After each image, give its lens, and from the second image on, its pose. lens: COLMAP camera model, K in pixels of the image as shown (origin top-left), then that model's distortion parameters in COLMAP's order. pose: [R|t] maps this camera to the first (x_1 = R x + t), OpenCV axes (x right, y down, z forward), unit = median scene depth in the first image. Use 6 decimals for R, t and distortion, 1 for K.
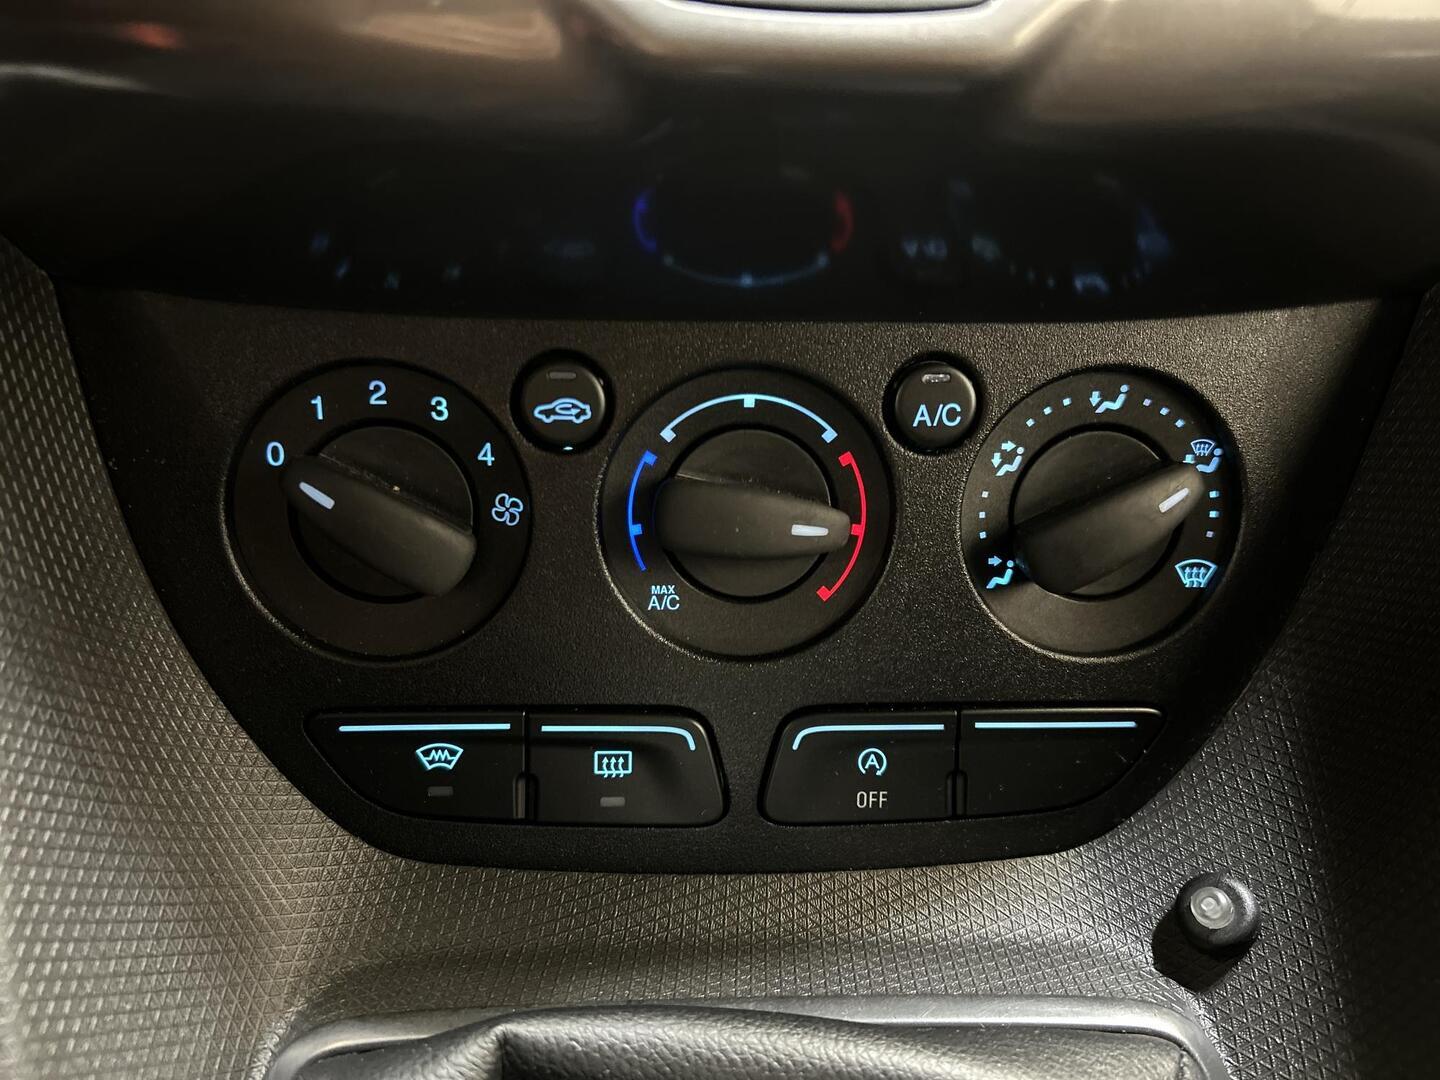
lens RADIAL K [[1112.9, 0, 720.0], [0, 1112.9, 540.0], [0, 0, 1]] dist [0.002234, 0.001005]
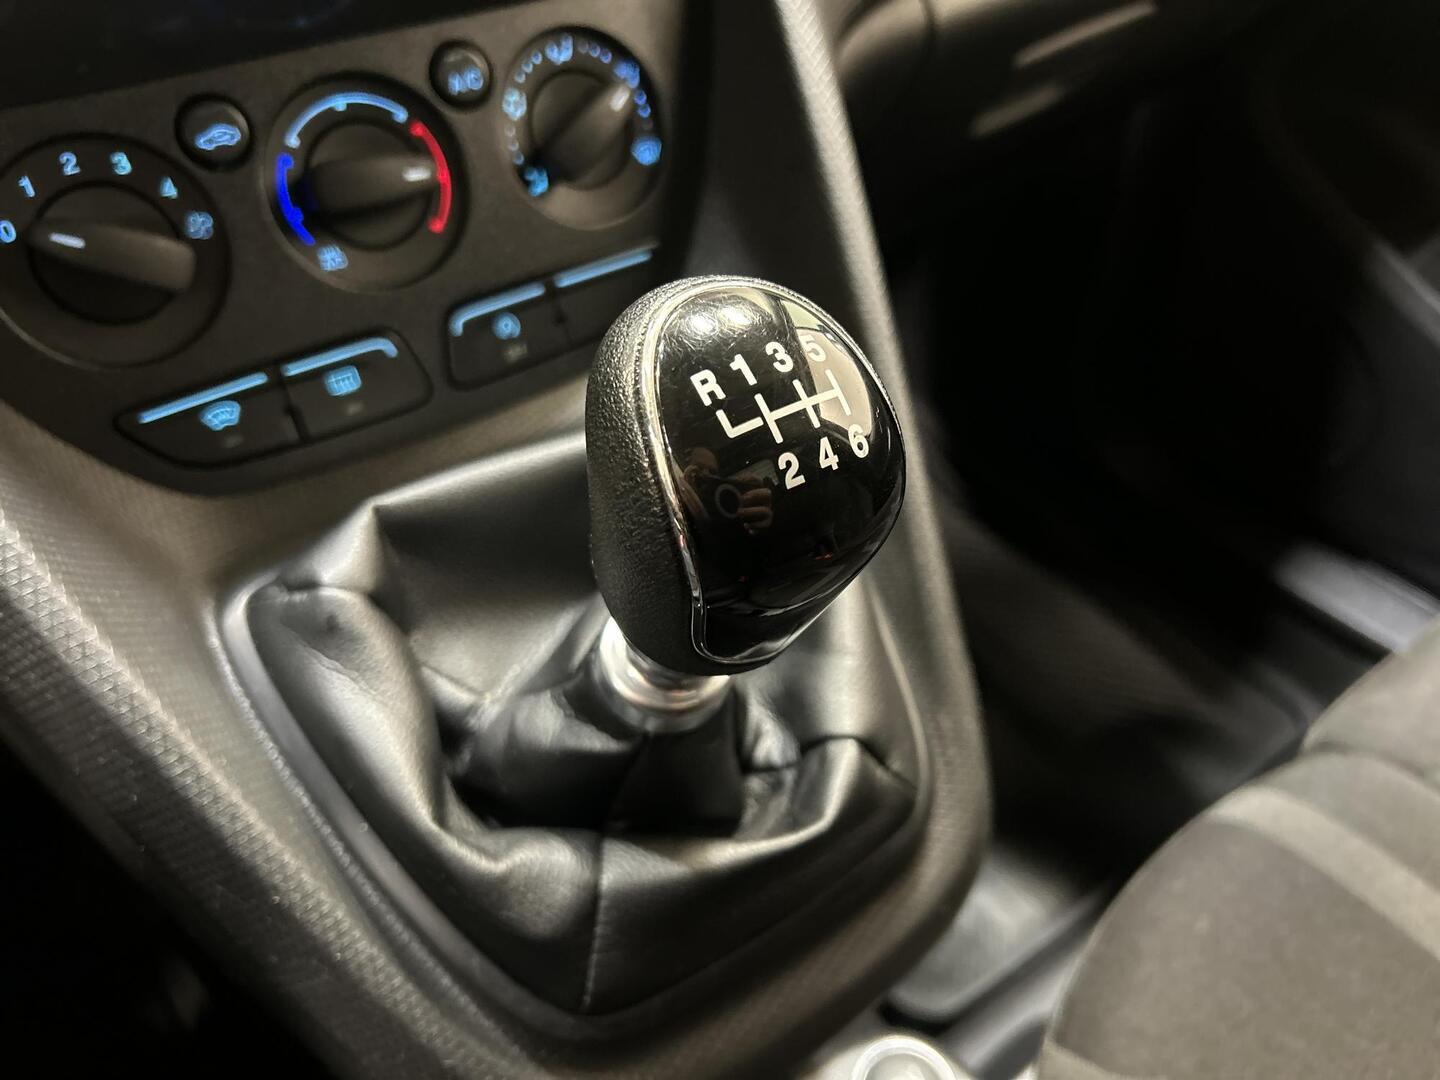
lens RADIAL K [[1094.9, 0, 720.0], [0, 1094.9, 540.0], [0, 0, 1]] dist [-0.004611, -0.043747]
pose [[0.833780, -0.387932, 0.392835, -0.338012], [0.326778, 0.920272, 0.215211, 0.252617], [-0.445003, -0.051069, 0.894072, -0.509312]]
